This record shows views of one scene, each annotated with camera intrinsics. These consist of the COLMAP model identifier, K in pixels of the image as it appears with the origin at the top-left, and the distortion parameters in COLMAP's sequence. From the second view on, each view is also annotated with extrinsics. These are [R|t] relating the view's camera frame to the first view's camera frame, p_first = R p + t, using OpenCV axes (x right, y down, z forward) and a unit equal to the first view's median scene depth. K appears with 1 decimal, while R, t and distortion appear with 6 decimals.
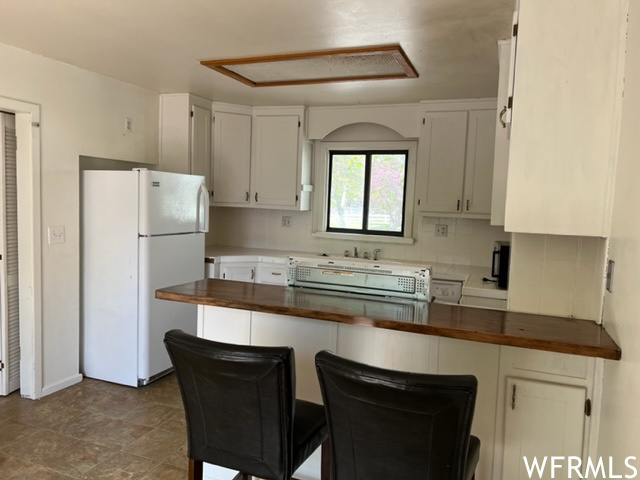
lens RADIAL K [[483.3, 0, 319.2], [0, 483.3, 238.5], [0, 0, 1]] dist [0.028476, -0.017408]
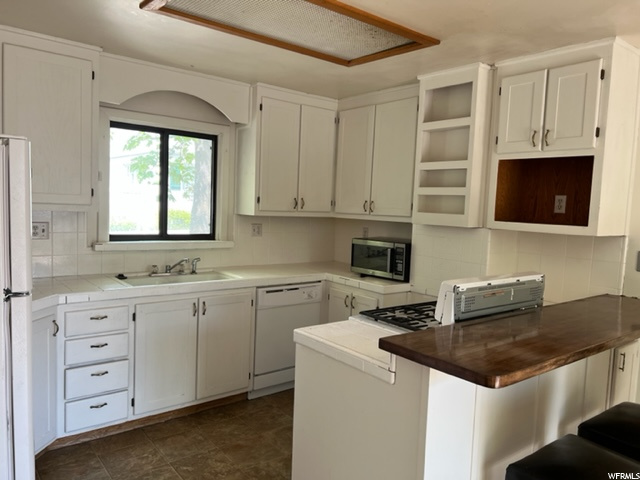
lens RADIAL K [[483.3, 0, 319.8], [0, 483.3, 243.1], [0, 0, 1]] dist [0.028476, -0.017408]
pose [[0.483982, -0.090653, 0.870370, -0.466107], [0.045207, 0.995882, 0.078587, -0.055475], [-0.873910, 0.001312, 0.486087, 0.436757]]
